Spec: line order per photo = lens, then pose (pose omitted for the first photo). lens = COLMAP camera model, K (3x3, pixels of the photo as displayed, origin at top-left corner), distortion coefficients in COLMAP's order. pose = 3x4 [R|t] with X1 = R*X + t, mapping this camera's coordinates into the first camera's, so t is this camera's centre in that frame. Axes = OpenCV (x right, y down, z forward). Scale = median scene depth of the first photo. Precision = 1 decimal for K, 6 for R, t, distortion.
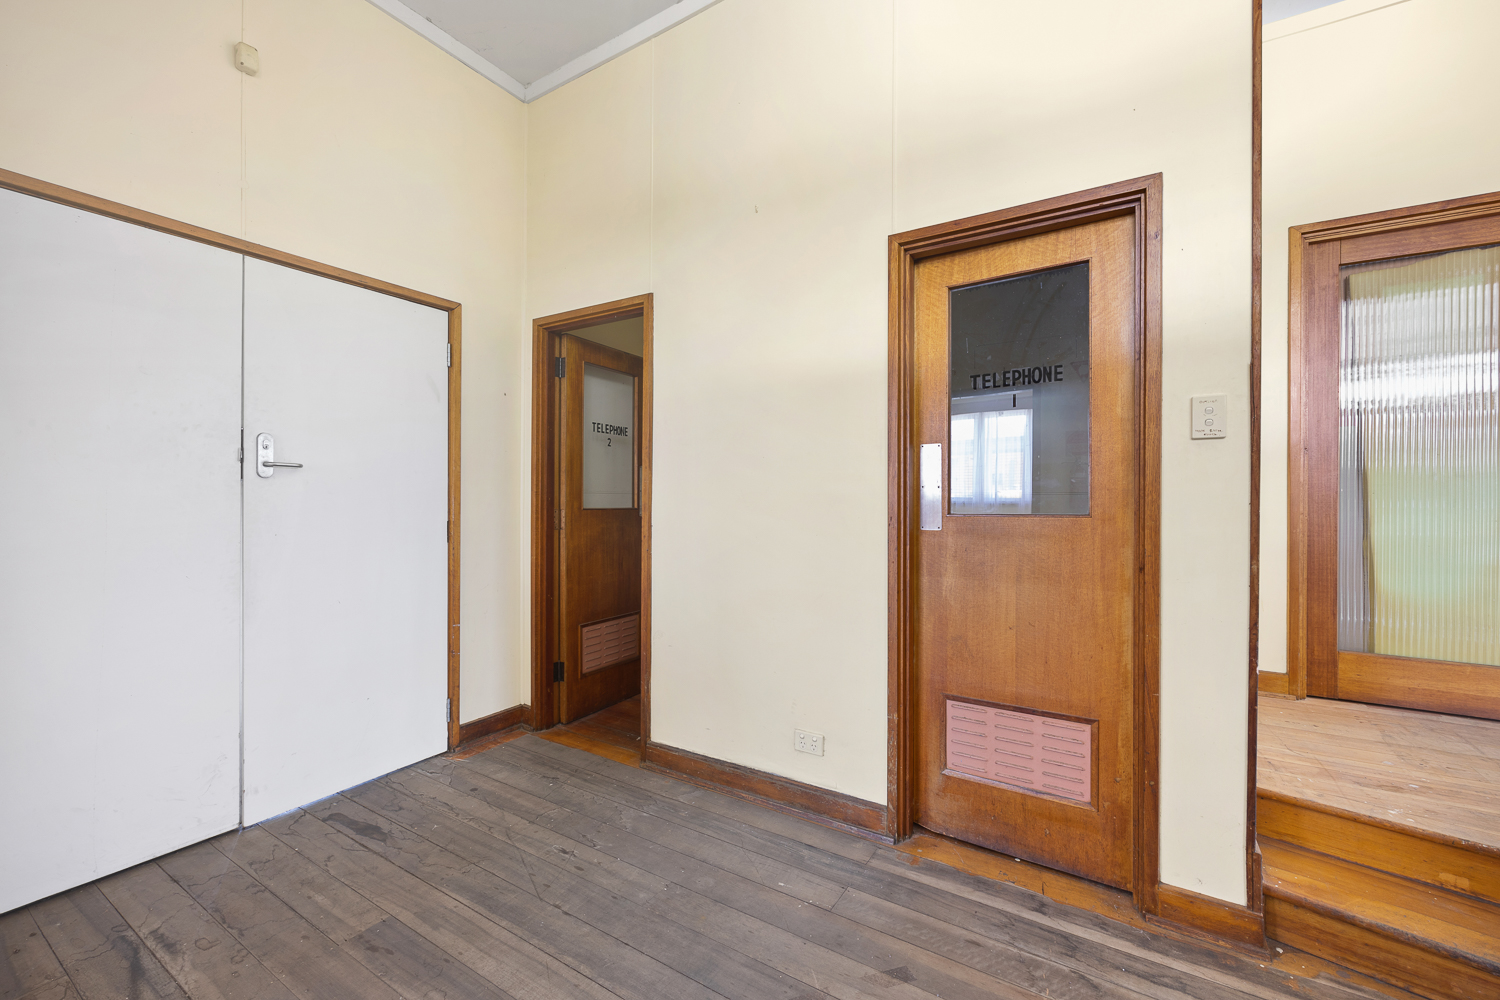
lens RADIAL K [[601.1, 0, 750.0], [0, 601.1, 500.0], [0, 0, 1]] dist [-0.002560, -0.000263]
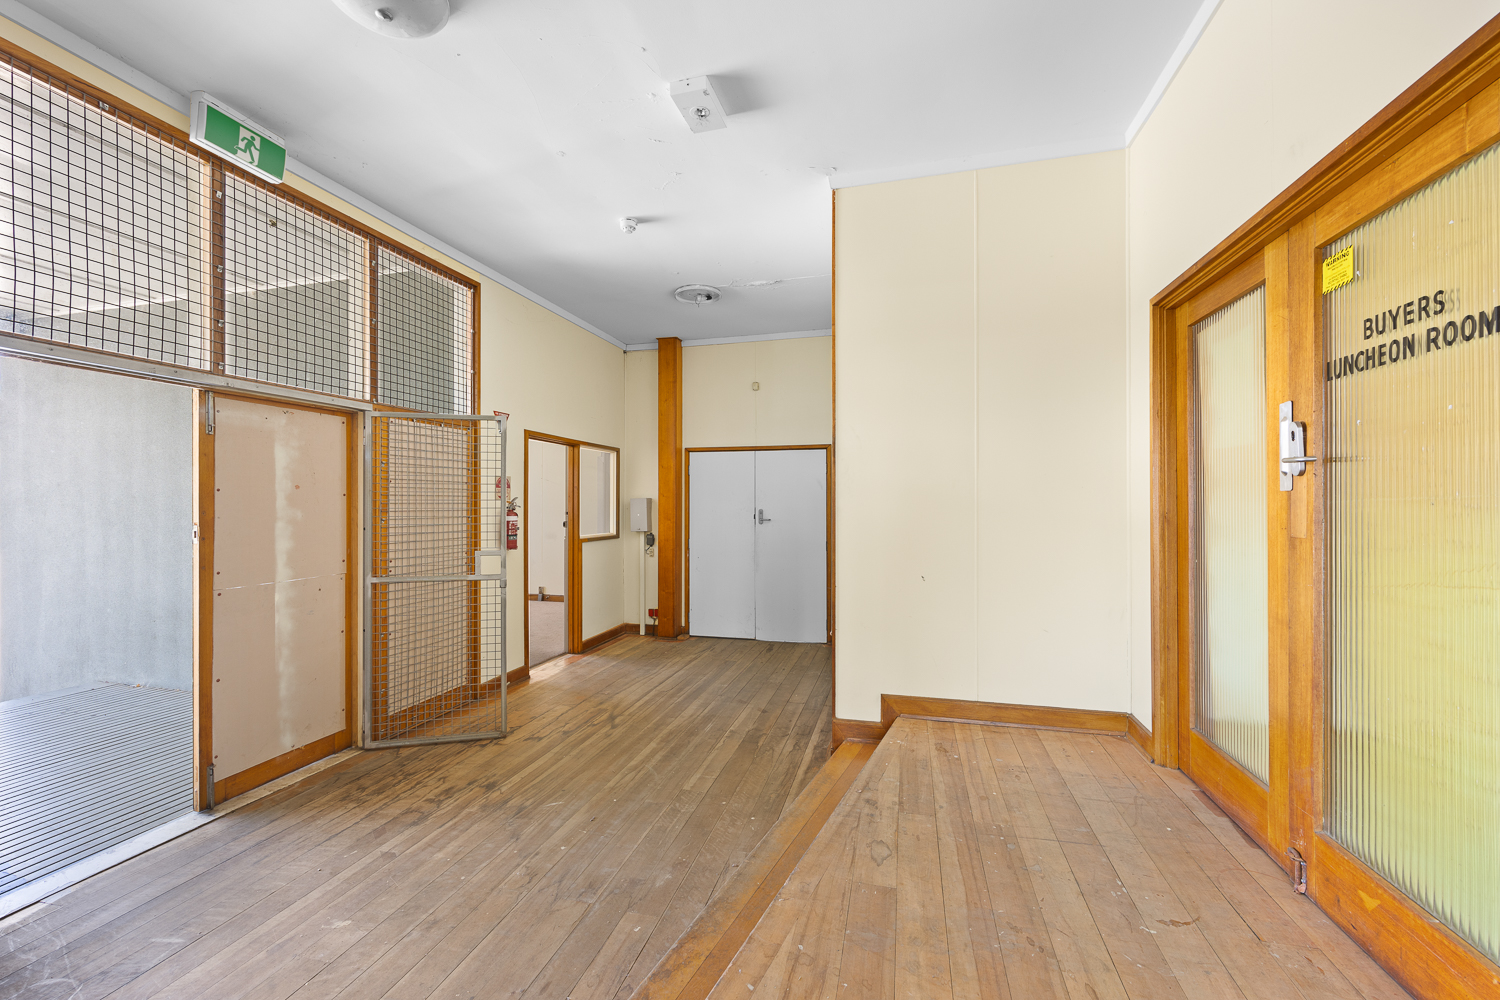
lens RADIAL K [[604.5, 0, 755.1], [0, 604.5, 508.3], [0, 0, 1]] dist [-0.000971, -0.000291]
pose [[0.310793, 0.002581, -0.950474, 2.375409], [0.000749, 0.999995, 0.002960, -0.146703], [0.950477, -0.001632, 0.310789, 0.054499]]
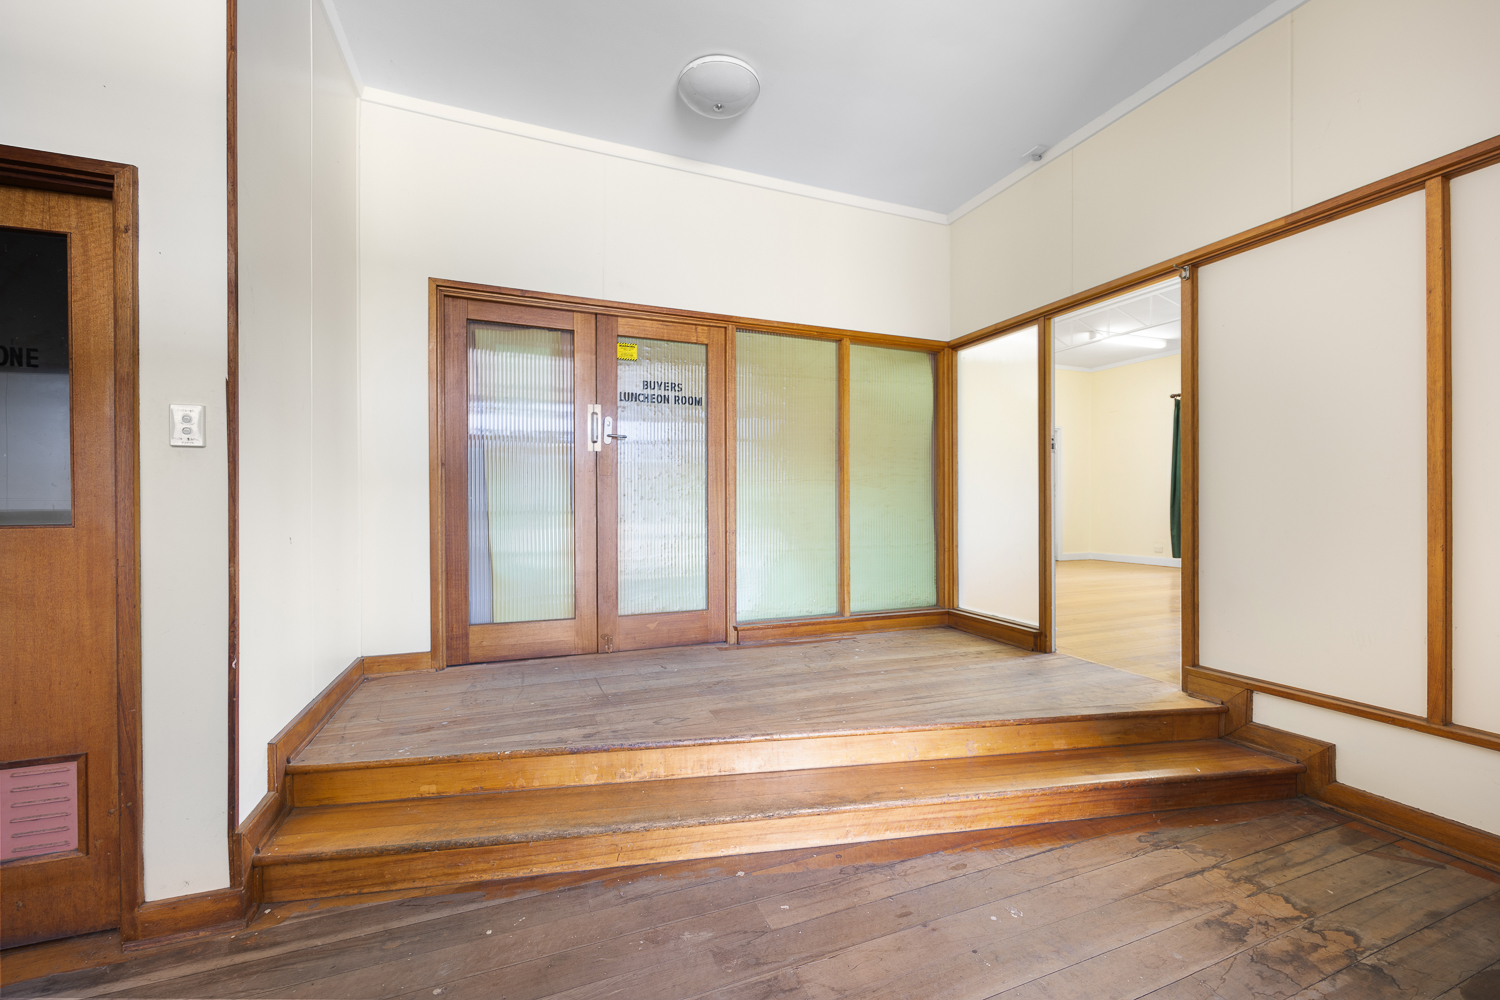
lens RADIAL K [[604.5, 0, 755.1], [0, 604.5, 508.3], [0, 0, 1]] dist [-0.000971, -0.000291]
pose [[0.591094, -0.008313, 0.806559, 0.442262], [0.005673, 0.999965, 0.006149, 0.001296], [-0.806582, 0.000940, 0.591121, -0.334798]]
